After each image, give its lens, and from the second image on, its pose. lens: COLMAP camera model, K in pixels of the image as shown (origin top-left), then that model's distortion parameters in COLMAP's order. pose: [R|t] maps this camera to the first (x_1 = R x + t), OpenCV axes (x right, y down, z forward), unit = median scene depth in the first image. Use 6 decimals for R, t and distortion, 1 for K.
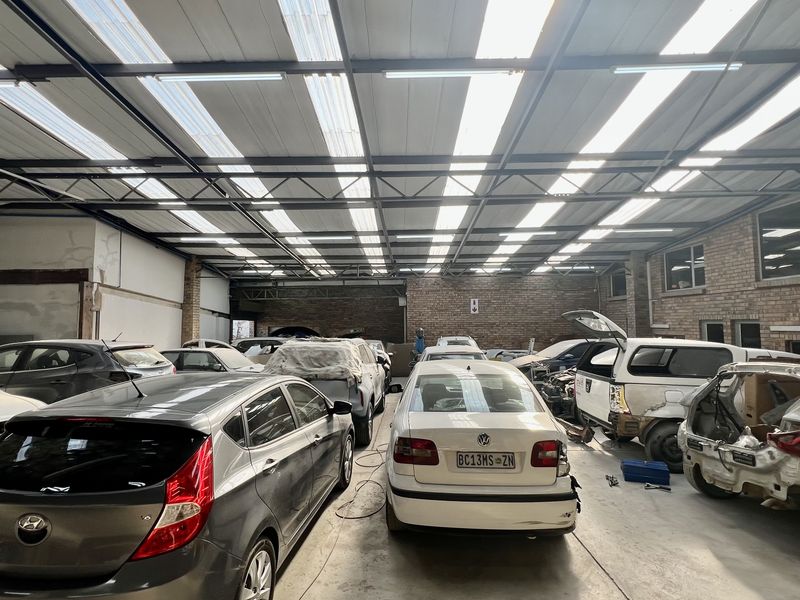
lens RADIAL K [[428.7, 0, 399.5], [0, 428.7, 299.5], [0, 0, 1]] dist [-0.001379, -0.000890]
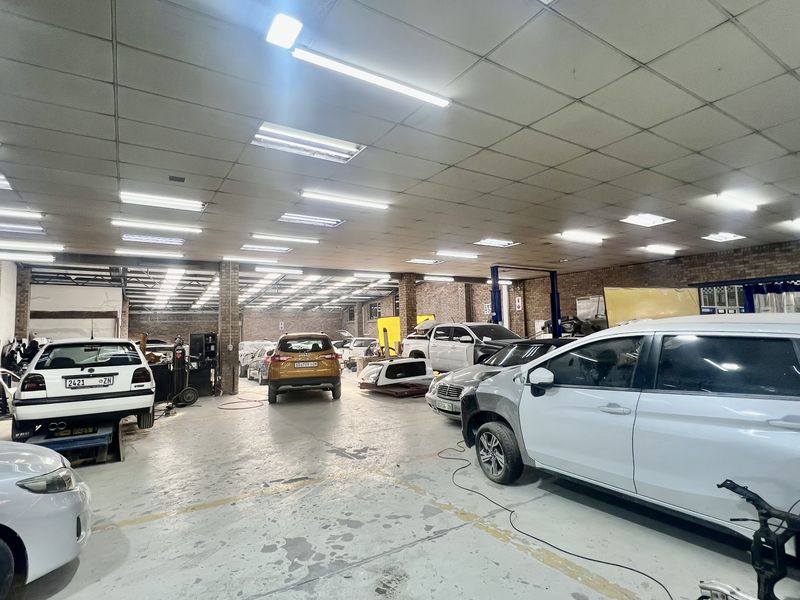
lens RADIAL K [[428.7, 0, 402.1], [0, 428.7, 296.3], [0, 0, 1]] dist [-0.001379, -0.000890]
pose [[0.830826, 0.031507, 0.555640, -0.613779], [-0.008666, 0.999008, -0.043691, -0.052185], [-0.556465, 0.031484, 0.830274, -1.197710]]
